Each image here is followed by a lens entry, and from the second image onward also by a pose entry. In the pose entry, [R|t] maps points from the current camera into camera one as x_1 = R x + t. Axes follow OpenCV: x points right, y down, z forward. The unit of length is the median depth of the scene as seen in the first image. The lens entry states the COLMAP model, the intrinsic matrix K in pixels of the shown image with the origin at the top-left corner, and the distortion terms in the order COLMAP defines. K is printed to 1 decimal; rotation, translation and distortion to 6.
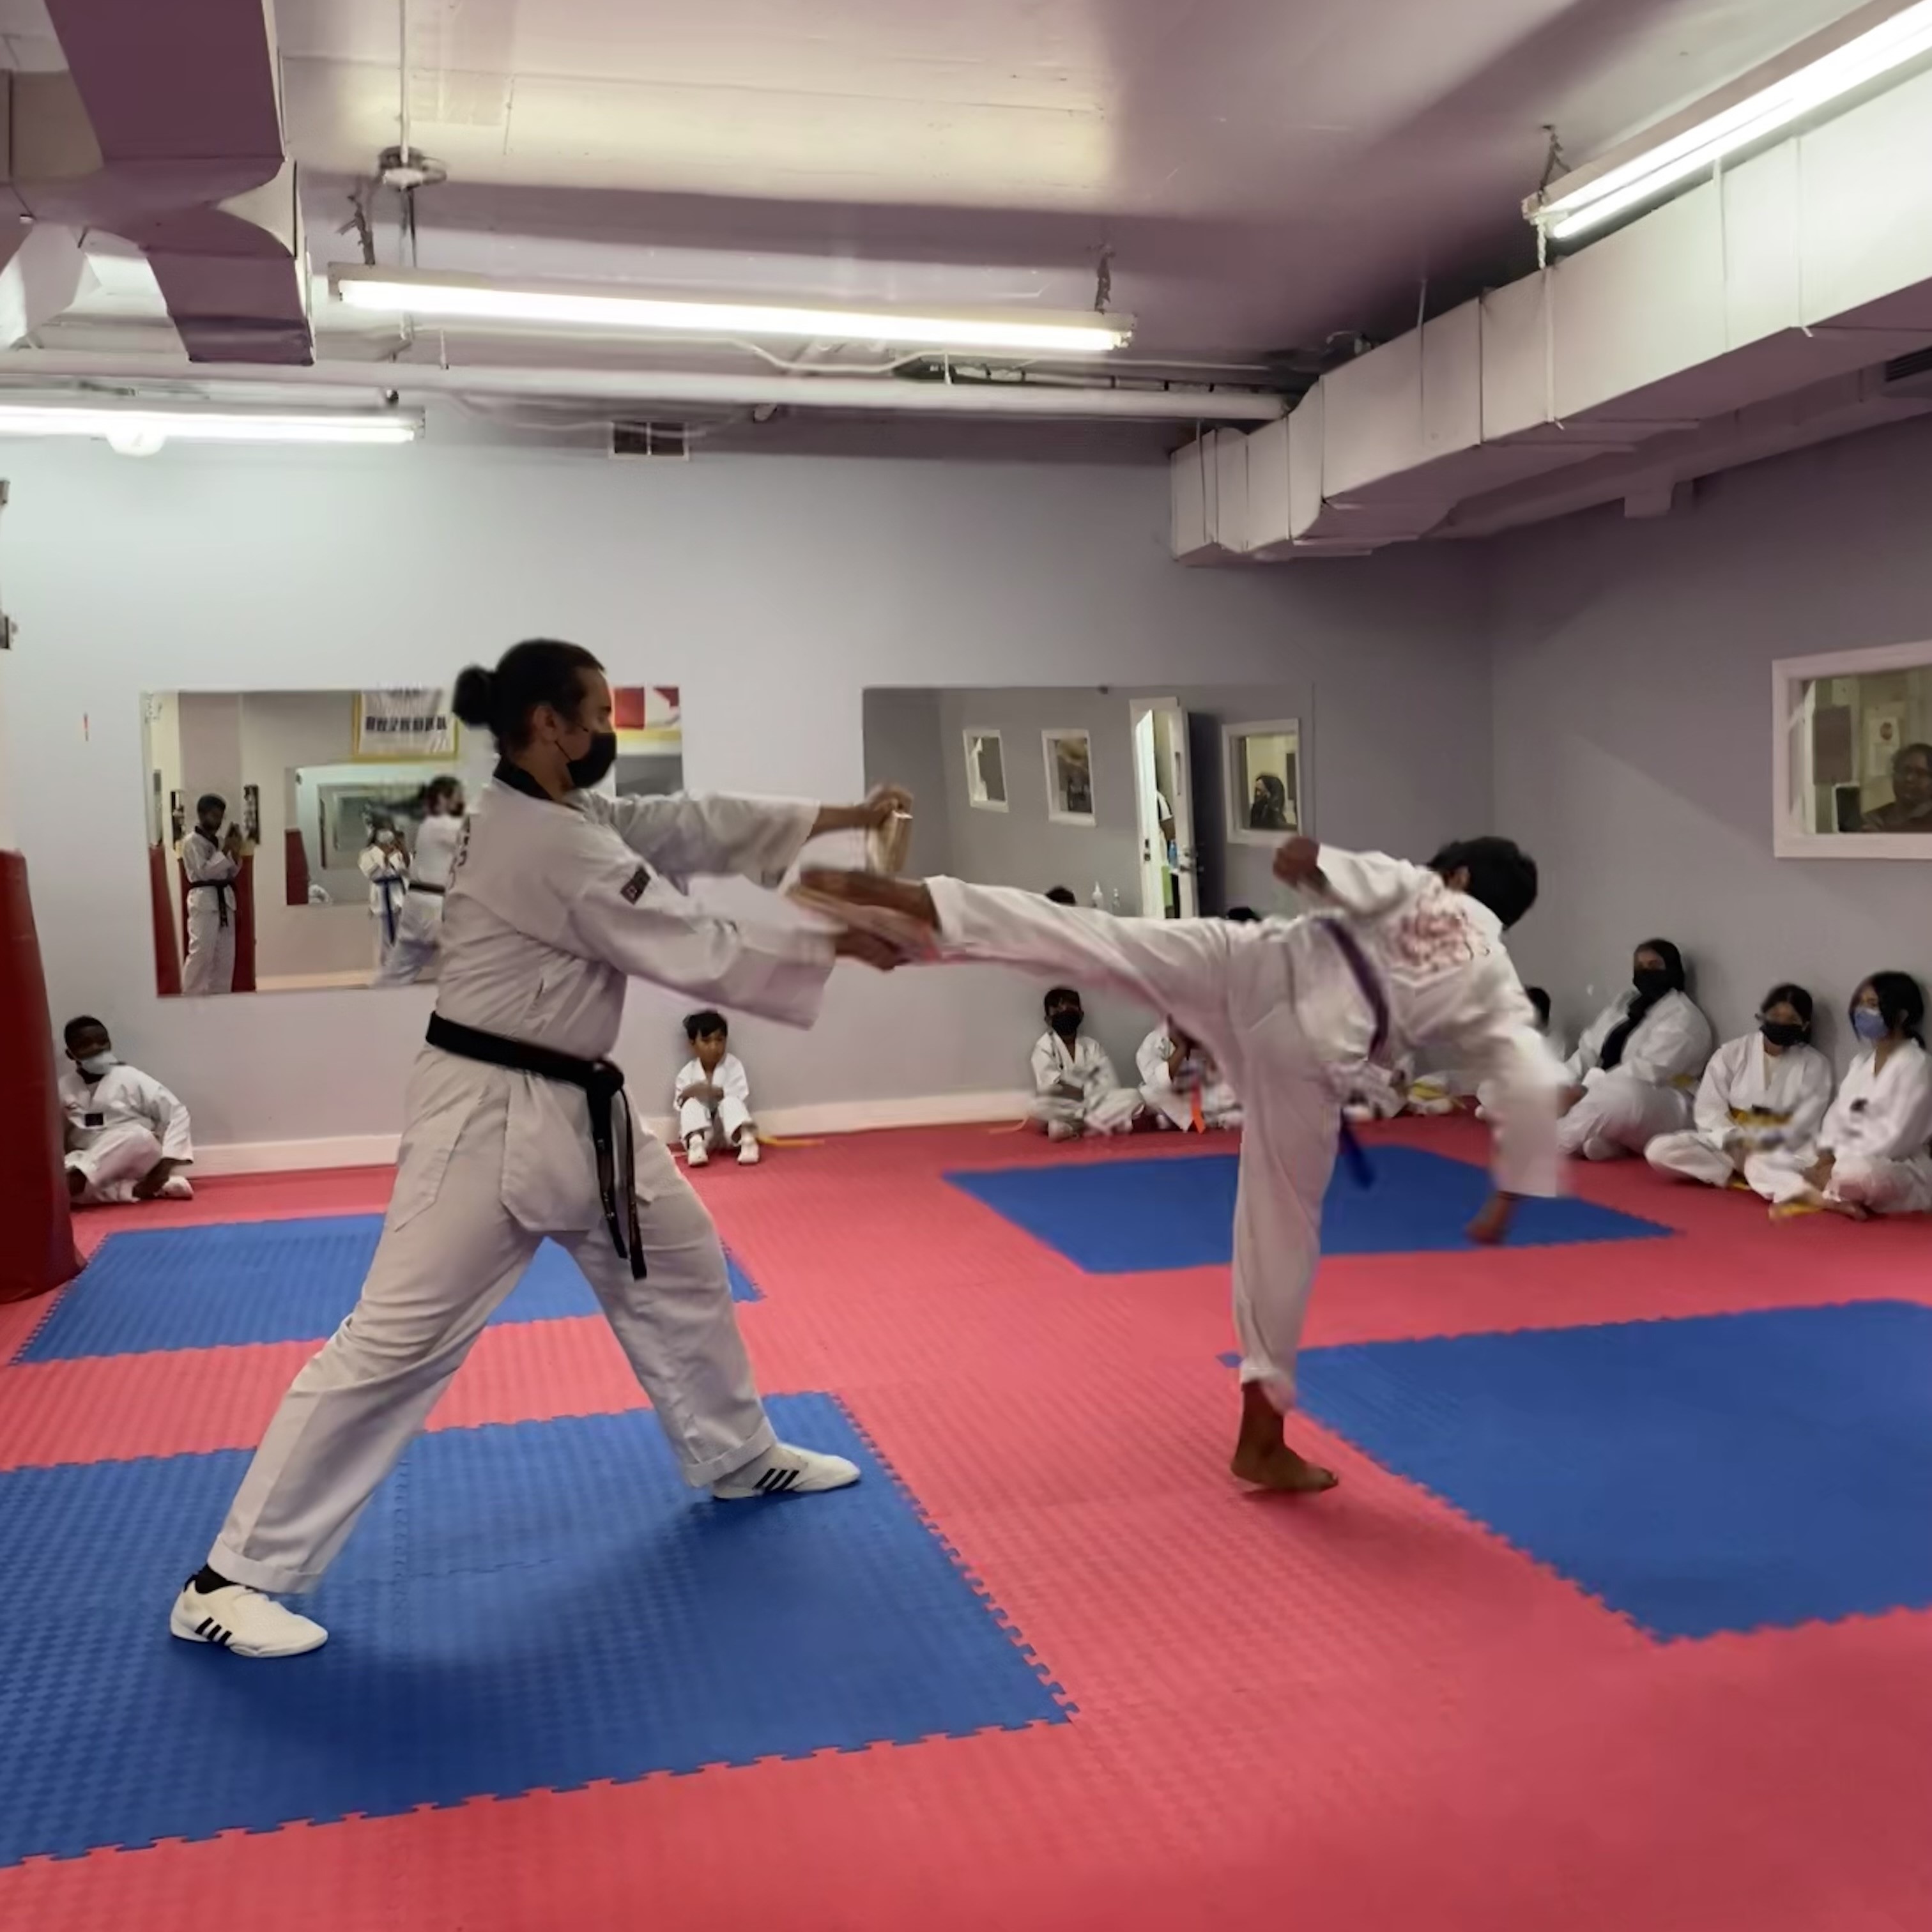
lens RADIAL K [[2449.5, 0, 984.4], [0, 2449.5, 918.7], [0, 0, 1]] dist [0.242481, -0.657943]
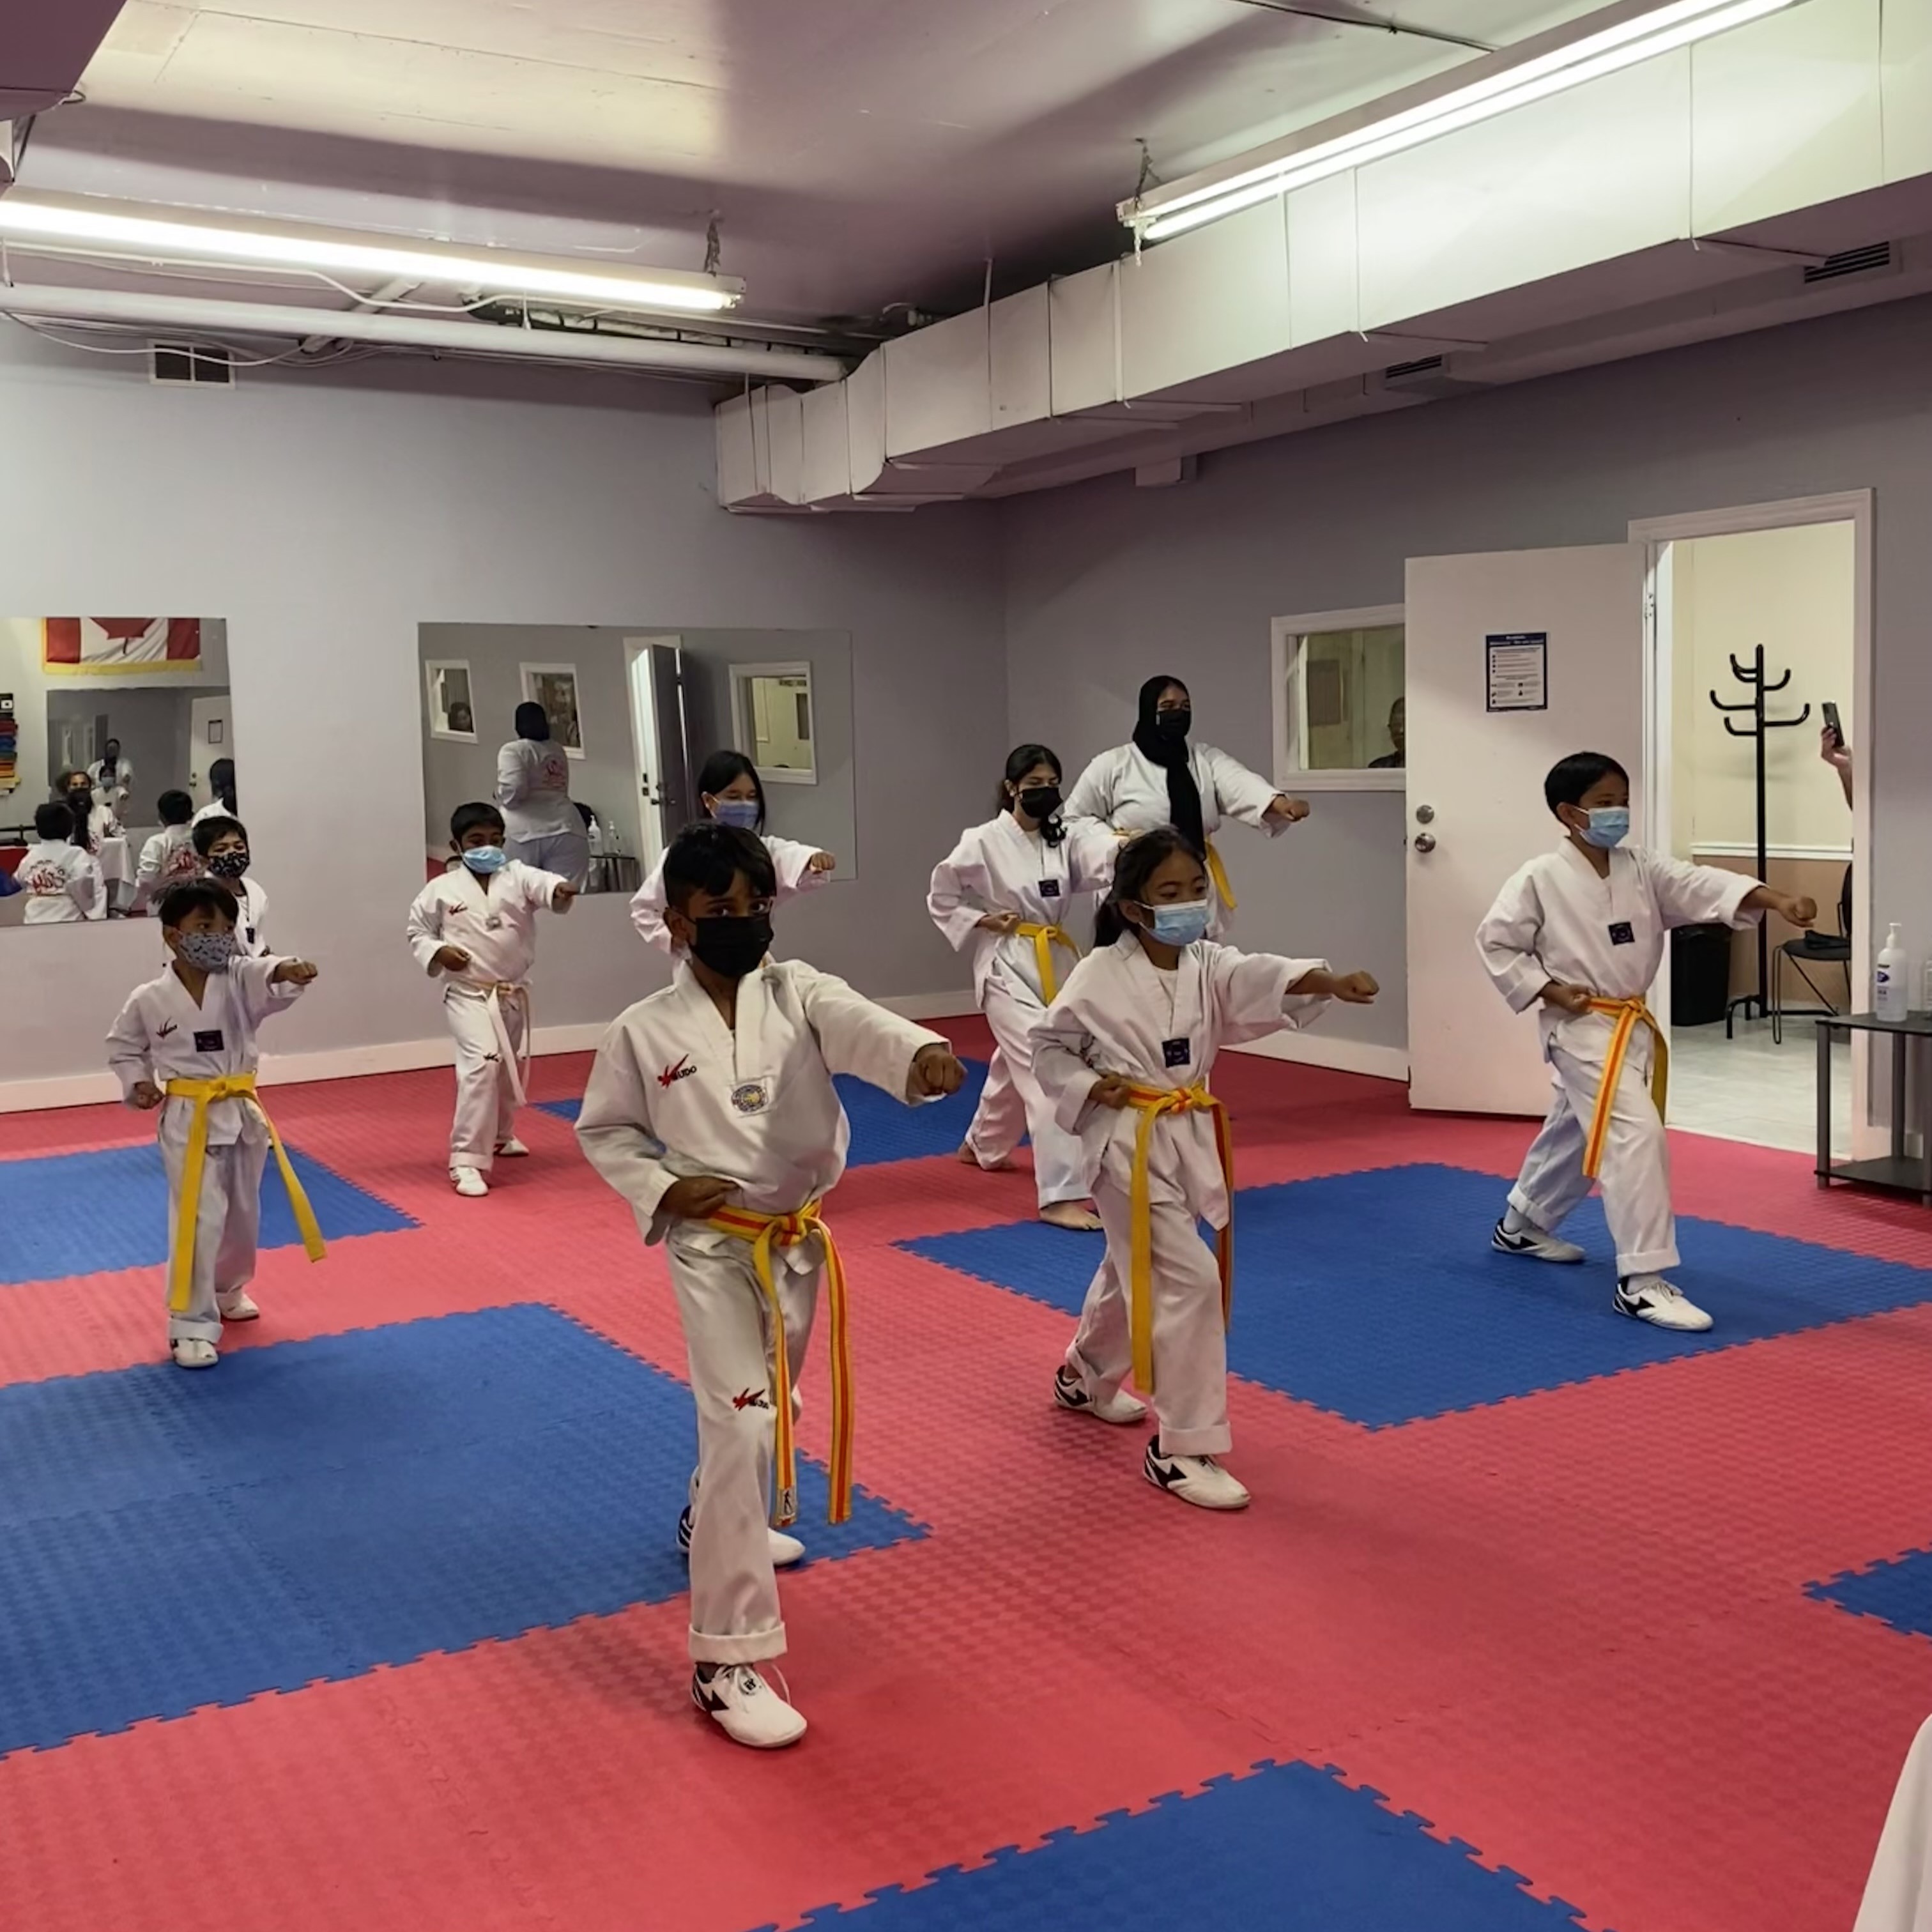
lens RADIAL K [[2449.5, 0, 984.4], [0, 2449.5, 918.7], [0, 0, 1]] dist [0.242481, -0.657943]
pose [[0.956534, -0.019036, 0.290999, -0.142102], [0.011572, 0.999559, 0.027349, 0.002765], [-0.291392, -0.022793, 0.956332, -0.051377]]
